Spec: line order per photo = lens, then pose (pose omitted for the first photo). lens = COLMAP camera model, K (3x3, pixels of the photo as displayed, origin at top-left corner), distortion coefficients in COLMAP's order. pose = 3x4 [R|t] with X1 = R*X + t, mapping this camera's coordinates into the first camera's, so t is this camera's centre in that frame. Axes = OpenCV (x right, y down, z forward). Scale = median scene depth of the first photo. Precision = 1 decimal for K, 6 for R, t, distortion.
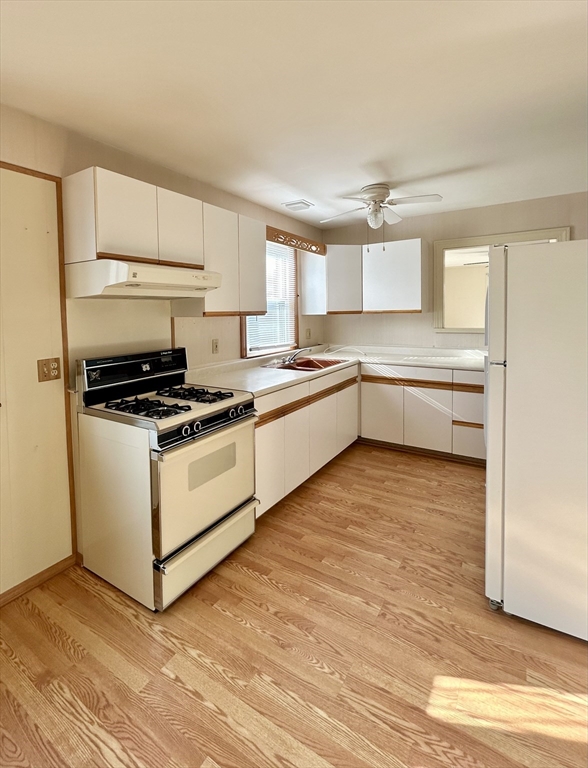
lens RADIAL K [[378.9, 0, 256.6], [0, 378.9, 325.1], [0, 0, 1]] dist [0.000284, 0.001187]
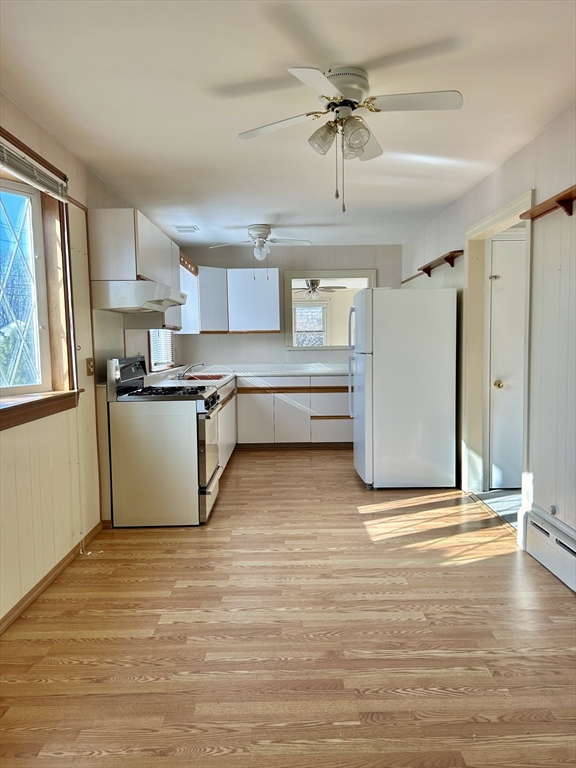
lens RADIAL K [[575.0, 0, 286.7], [0, 575.0, 385.7], [0, 0, 1]] dist [-0.001239, -0.005849]
pose [[0.816663, -0.041117, 0.575648, -0.698770], [0.022751, 0.998977, 0.039079, 0.076267], [-0.576666, -0.018818, 0.816763, -0.560916]]
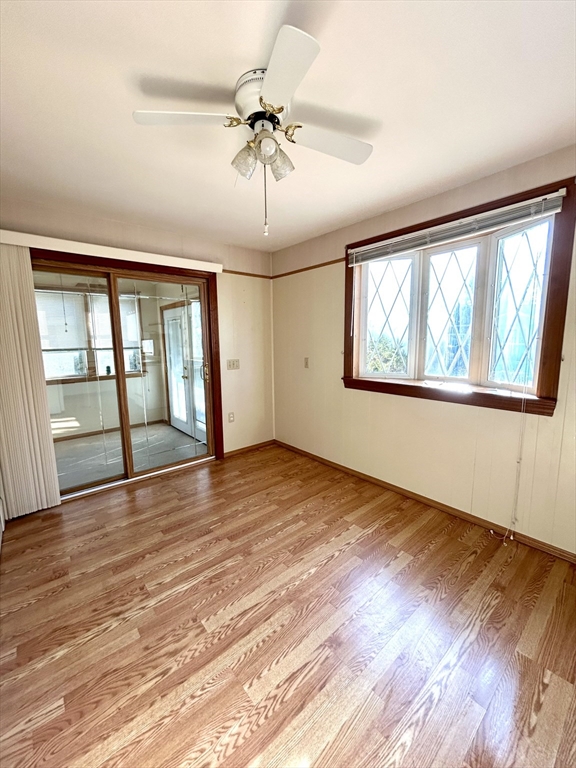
lens RADIAL K [[309.8, 0, 285.5], [0, 309.8, 382.1], [0, 0, 1]] dist [0.004760, 0.000578]
pose [[-0.258425, 0.154972, -0.953520, 0.300505], [-0.012518, 0.986428, 0.163714, -0.005885], [0.965950, 0.054244, -0.252978, 0.222575]]
